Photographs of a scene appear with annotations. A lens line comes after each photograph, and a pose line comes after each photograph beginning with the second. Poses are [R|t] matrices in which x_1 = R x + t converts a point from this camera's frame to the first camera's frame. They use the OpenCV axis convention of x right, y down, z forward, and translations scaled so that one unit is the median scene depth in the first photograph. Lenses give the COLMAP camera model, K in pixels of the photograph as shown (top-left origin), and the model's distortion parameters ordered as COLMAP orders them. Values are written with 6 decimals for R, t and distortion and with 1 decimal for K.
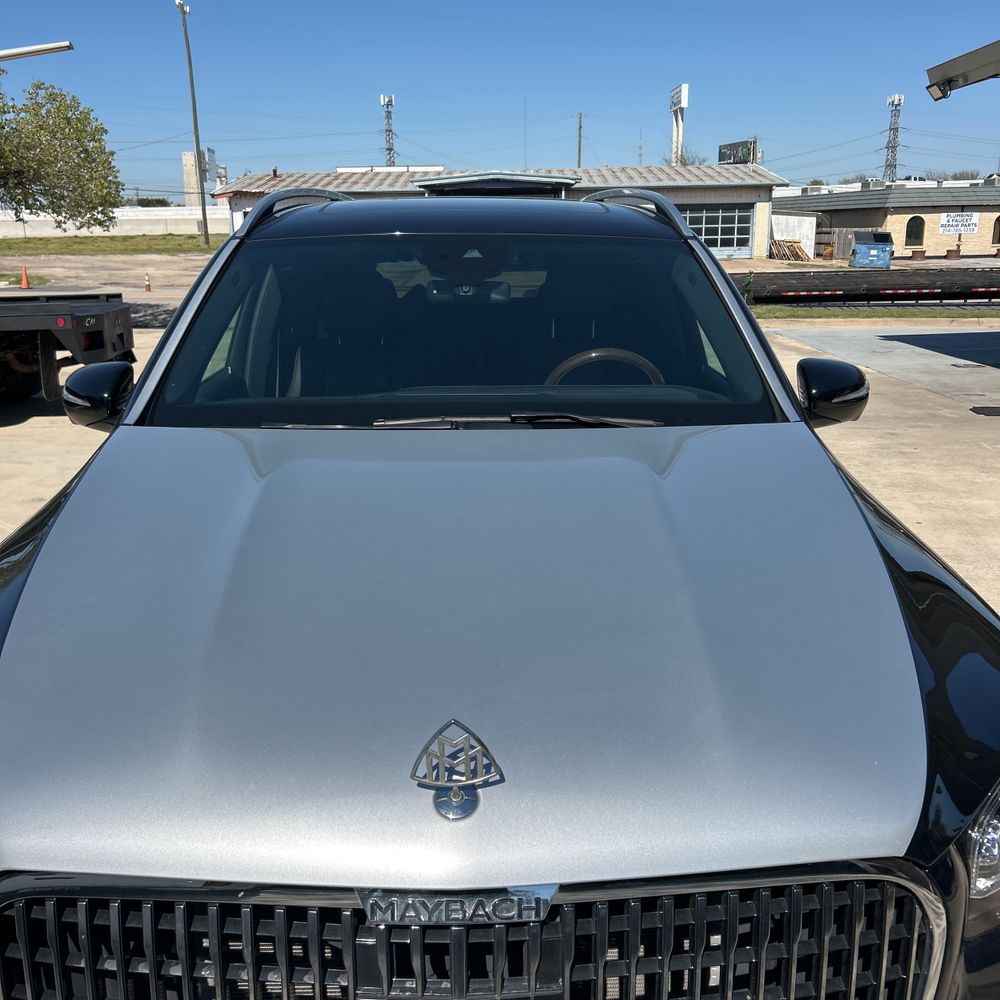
lens RADIAL K [[1011.4, 0, 508.9], [0, 1011.4, 502.8], [0, 0, 1]] dist [0.013619, 0.000000]
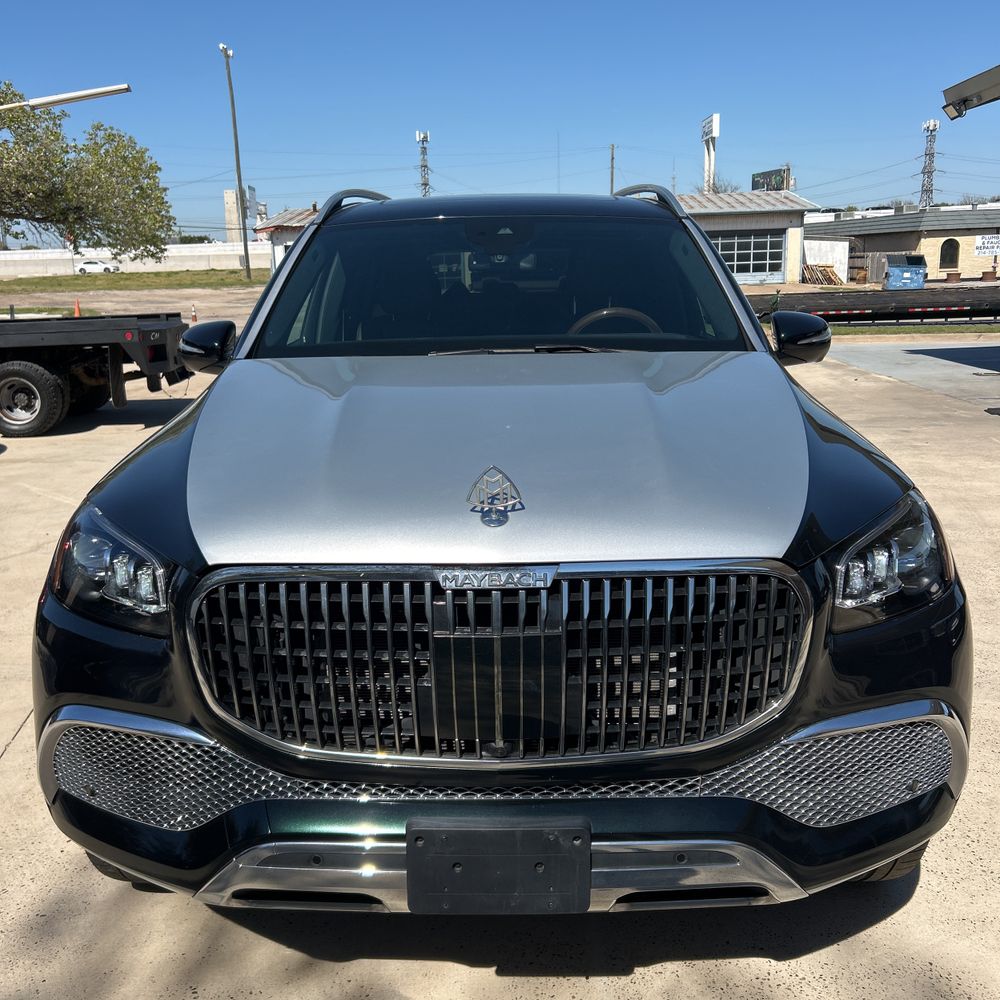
lens RADIAL K [[1011.4, 0, 493.1], [0, 1011.4, 498.0], [0, 0, 1]] dist [0.013619, 0.000000]
pose [[0.998773, -0.002908, -0.049428, 0.000942], [0.001226, 0.999421, -0.034016, 0.012370], [0.049499, 0.033914, 0.998198, -0.023024]]
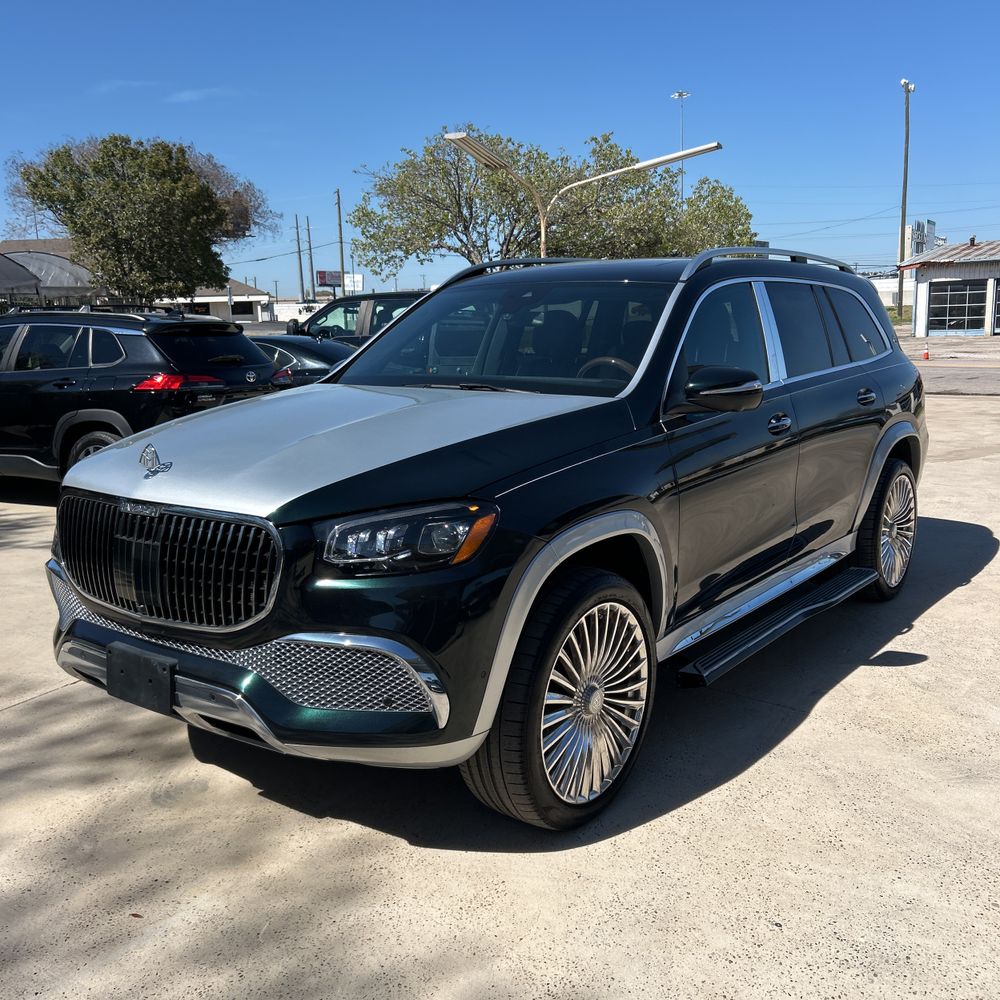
lens RADIAL K [[1011.4, 0, 505.0], [0, 1011.4, 510.6], [0, 0, 1]] dist [0.013619, 0.000000]
pose [[0.776656, 0.115533, -0.619240, 1.153582], [-0.152705, 0.988246, -0.007145, -0.013931], [0.611136, 0.100110, 0.785169, -0.013427]]
